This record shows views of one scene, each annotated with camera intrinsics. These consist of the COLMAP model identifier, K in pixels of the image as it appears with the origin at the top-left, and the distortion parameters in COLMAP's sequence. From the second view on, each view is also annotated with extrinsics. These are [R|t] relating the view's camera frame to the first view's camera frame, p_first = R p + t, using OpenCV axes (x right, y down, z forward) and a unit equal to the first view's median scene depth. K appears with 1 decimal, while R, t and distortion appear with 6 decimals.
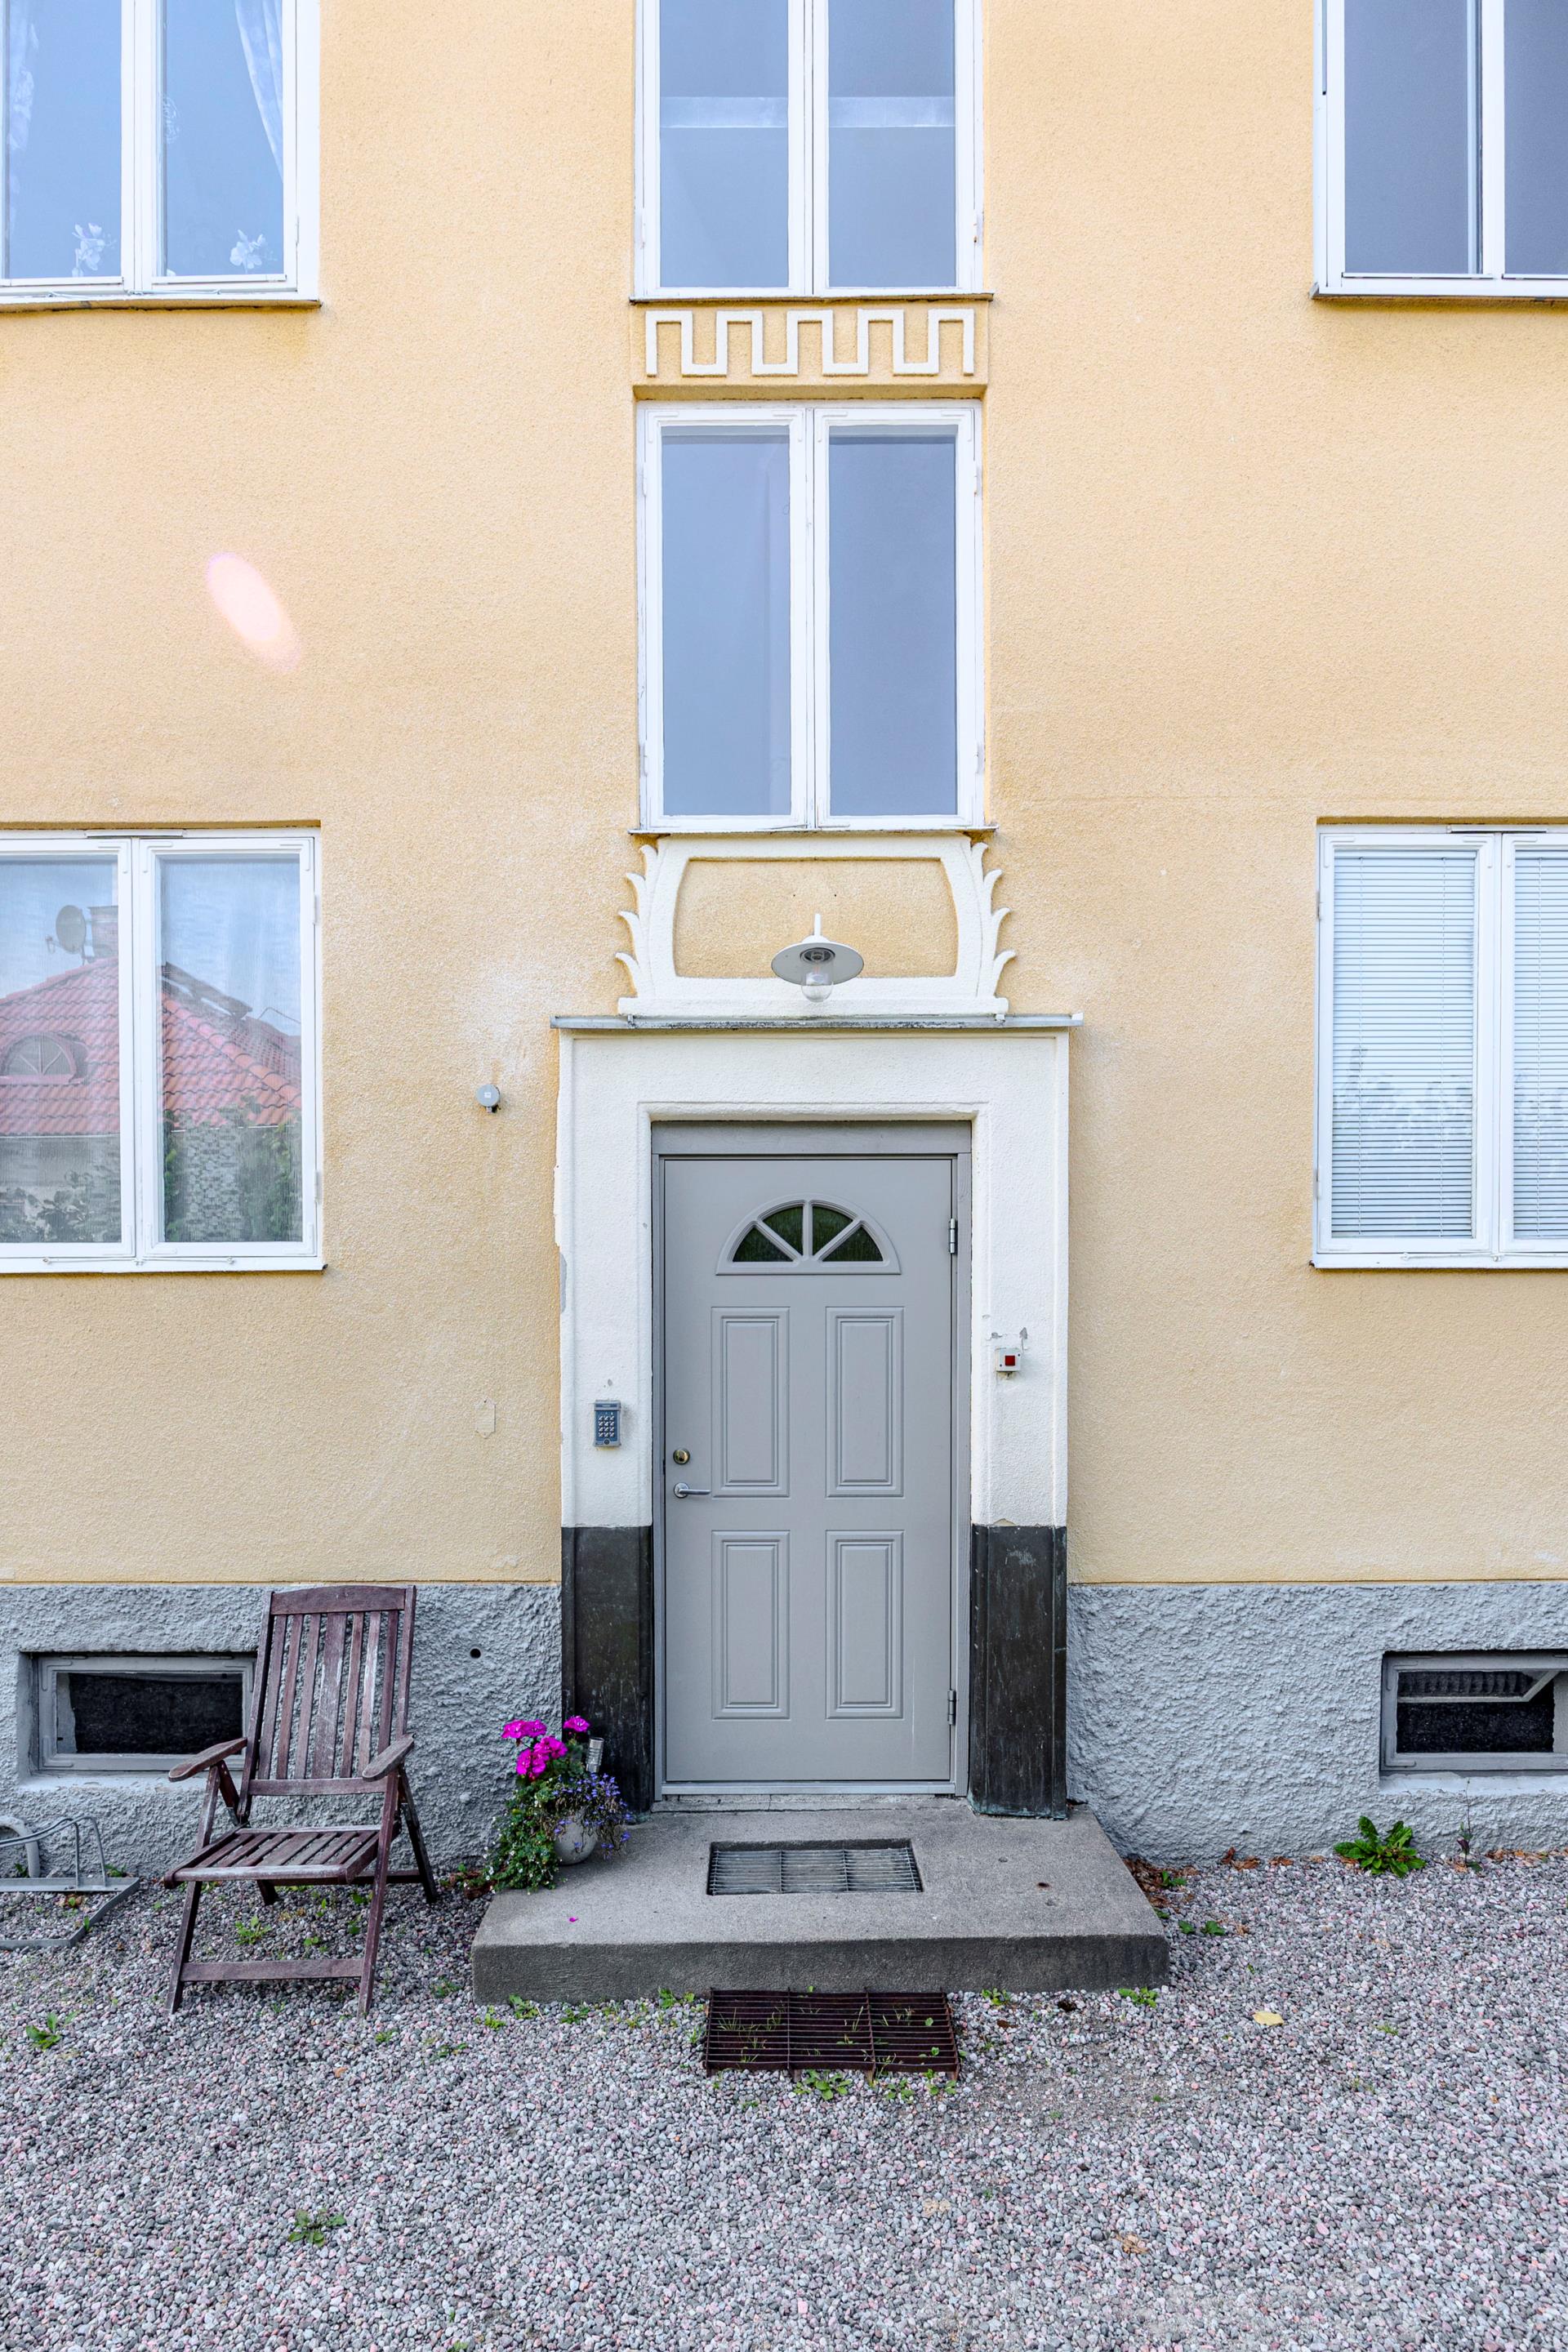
lens RADIAL K [[1238.5, 0, 784.1], [0, 1238.5, 1340.8], [0, 0, 1]] dist [-0.006655, -0.000358]
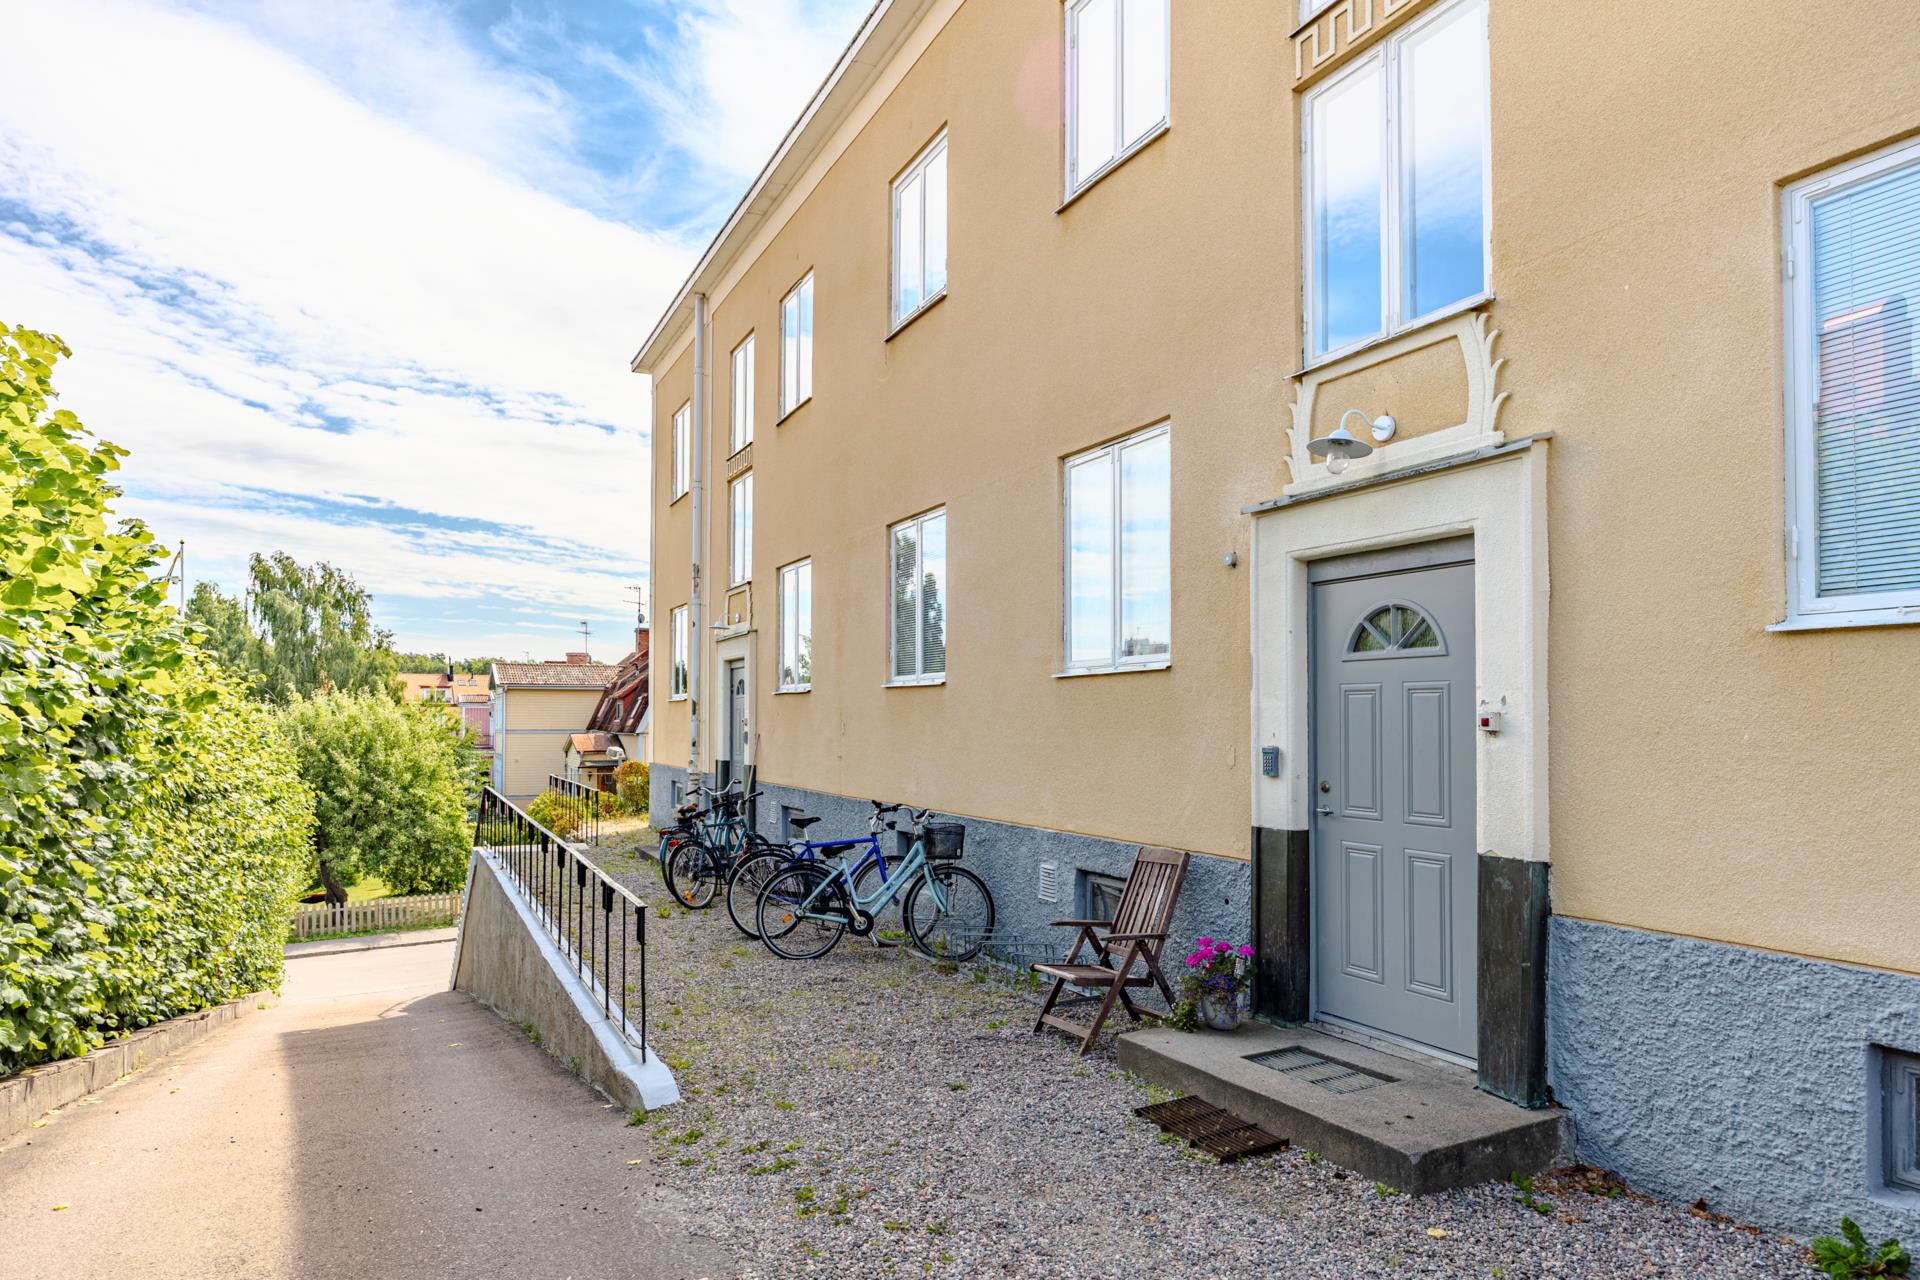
lens RADIAL K [[1158.0, 0, 960.0], [0, 1158.0, 640.0], [0, 0, 1]] dist [0.003475, -0.000170]
pose [[0.445890, -0.056870, -0.893279, 0.973234], [-0.002788, 0.997886, -0.064921, 0.010496], [0.895083, 0.031439, 0.444790, 0.001216]]
